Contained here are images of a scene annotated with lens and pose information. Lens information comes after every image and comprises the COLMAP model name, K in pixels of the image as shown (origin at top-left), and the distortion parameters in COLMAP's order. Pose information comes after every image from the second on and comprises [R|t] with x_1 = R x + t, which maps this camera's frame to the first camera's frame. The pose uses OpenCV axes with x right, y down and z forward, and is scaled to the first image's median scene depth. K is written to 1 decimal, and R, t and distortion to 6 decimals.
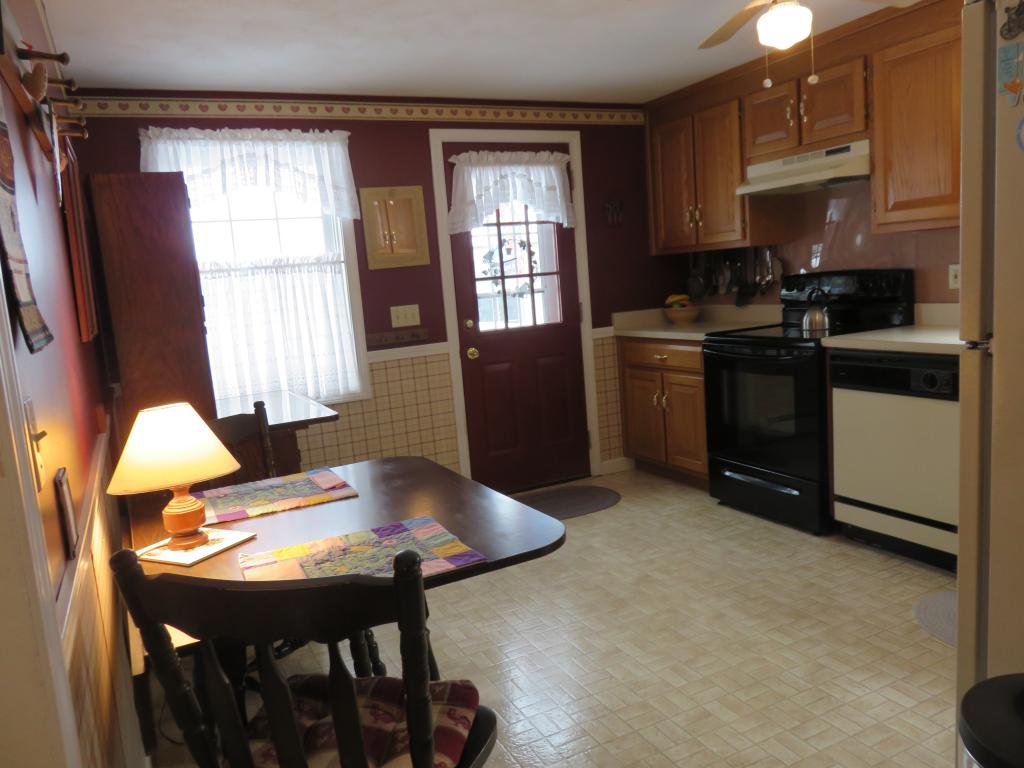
lens RADIAL K [[768.0, 0, 514.2], [0, 768.0, 383.8], [0, 0, 1]] dist [-0.006665, -0.008719]
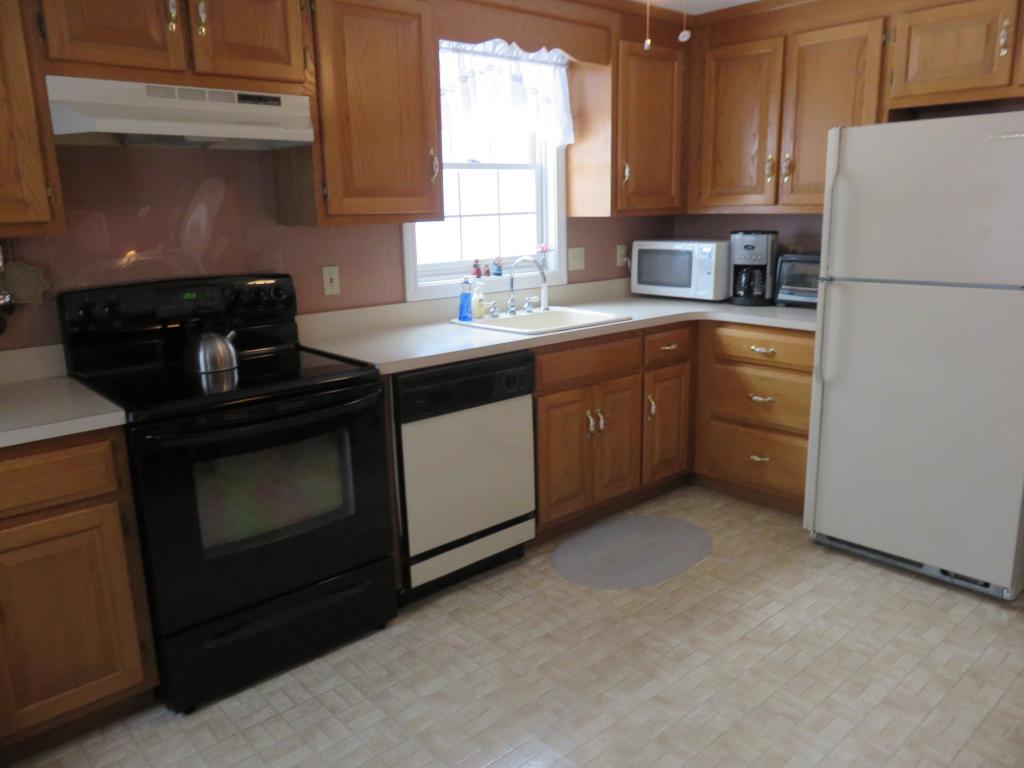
lens RADIAL K [[768.0, 0, 514.2], [0, 768.0, 383.8], [0, 0, 1]] dist [-0.006665, -0.008719]
pose [[-0.263797, -0.133556, 0.955287, -0.277995], [0.173258, 0.967700, 0.183135, -0.126652], [-0.948890, 0.213822, -0.232137, 0.866043]]
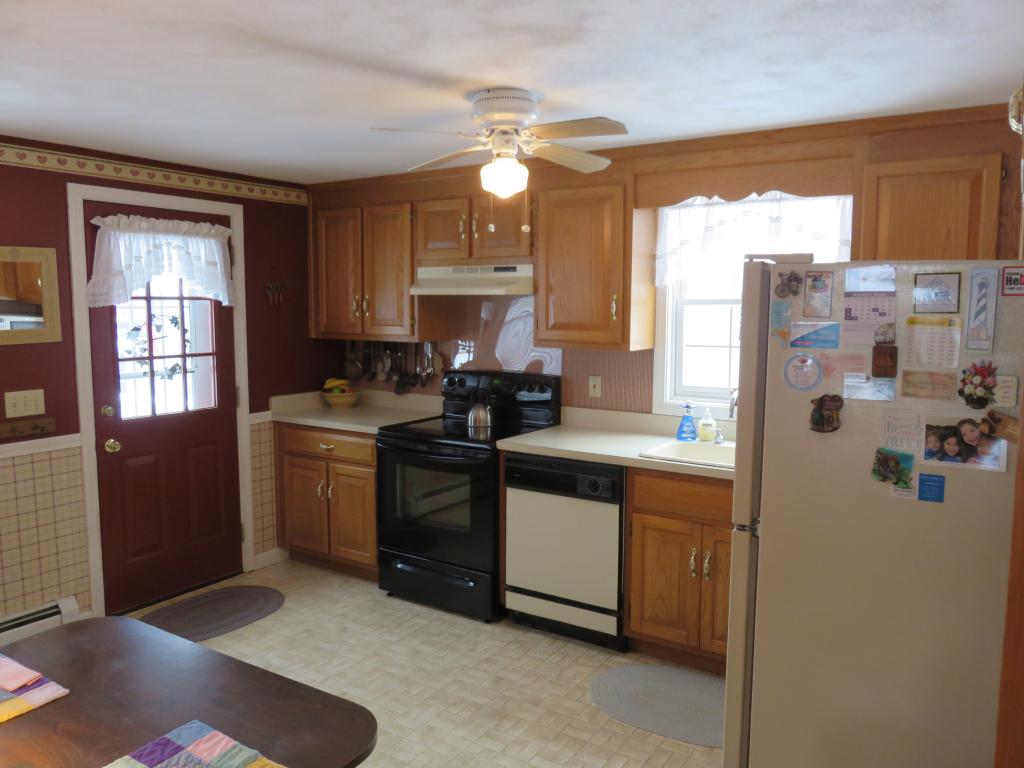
lens RADIAL K [[768.0, 0, 514.2], [0, 768.0, 383.8], [0, 0, 1]] dist [-0.006665, -0.008719]
pose [[0.860039, 0.027874, 0.509467, -0.112781], [-0.001555, 0.998645, -0.052012, -0.069506], [-0.510227, 0.043940, 0.858917, 0.037354]]
